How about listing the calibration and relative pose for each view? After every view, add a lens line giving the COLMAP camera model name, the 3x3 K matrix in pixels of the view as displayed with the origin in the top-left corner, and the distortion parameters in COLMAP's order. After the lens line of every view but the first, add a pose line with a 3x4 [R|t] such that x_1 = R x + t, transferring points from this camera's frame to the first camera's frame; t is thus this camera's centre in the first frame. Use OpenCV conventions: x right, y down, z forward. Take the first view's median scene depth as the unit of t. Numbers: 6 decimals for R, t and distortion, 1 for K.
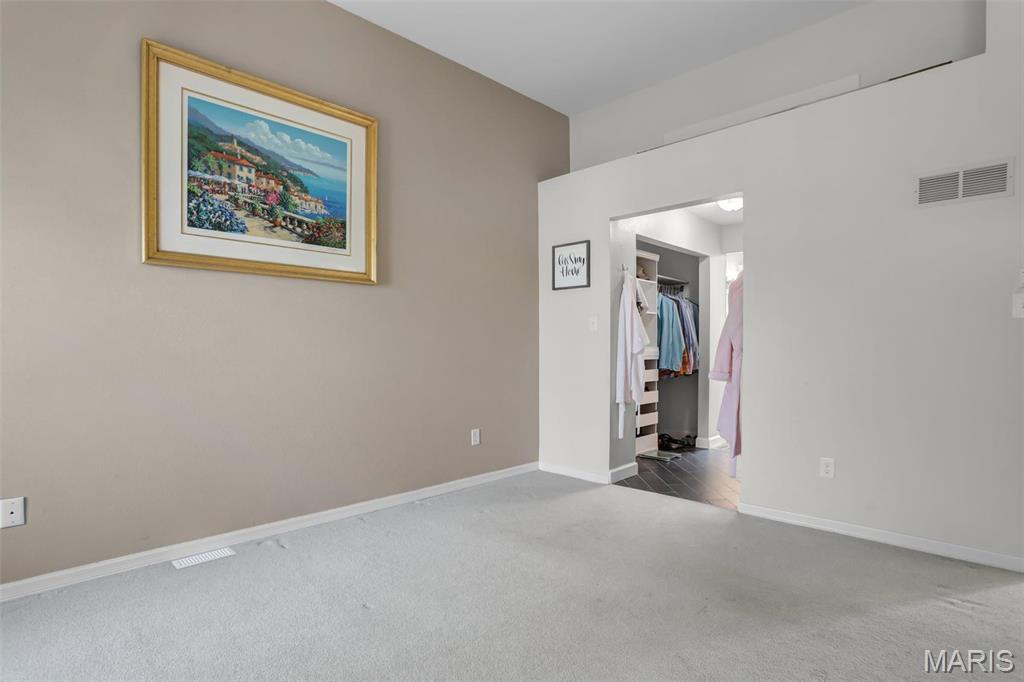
lens RADIAL K [[505.9, 0, 513.9], [0, 505.9, 350.8], [0, 0, 1]] dist [-0.049481, 0.018010]
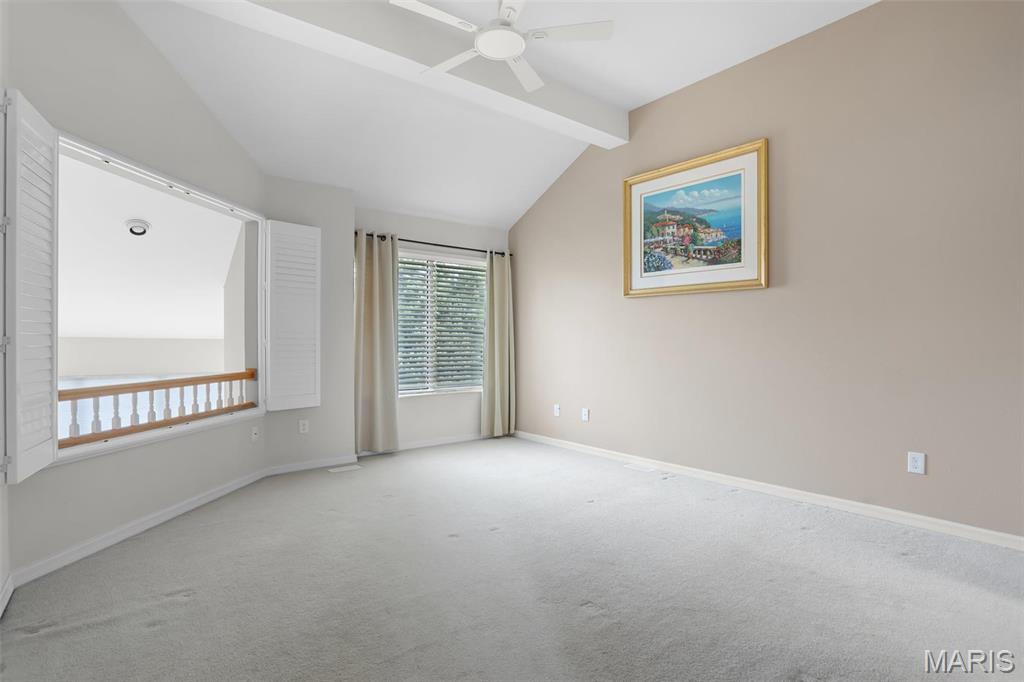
lens RADIAL K [[505.9, 0, 513.6], [0, 505.9, 338.6], [0, 0, 1]] dist [-0.049481, 0.018010]
pose [[-0.099032, -0.003762, -0.995077, 1.006952], [-0.018564, 0.999826, -0.001933, -0.008379], [0.994911, 0.018281, -0.099085, 0.646697]]
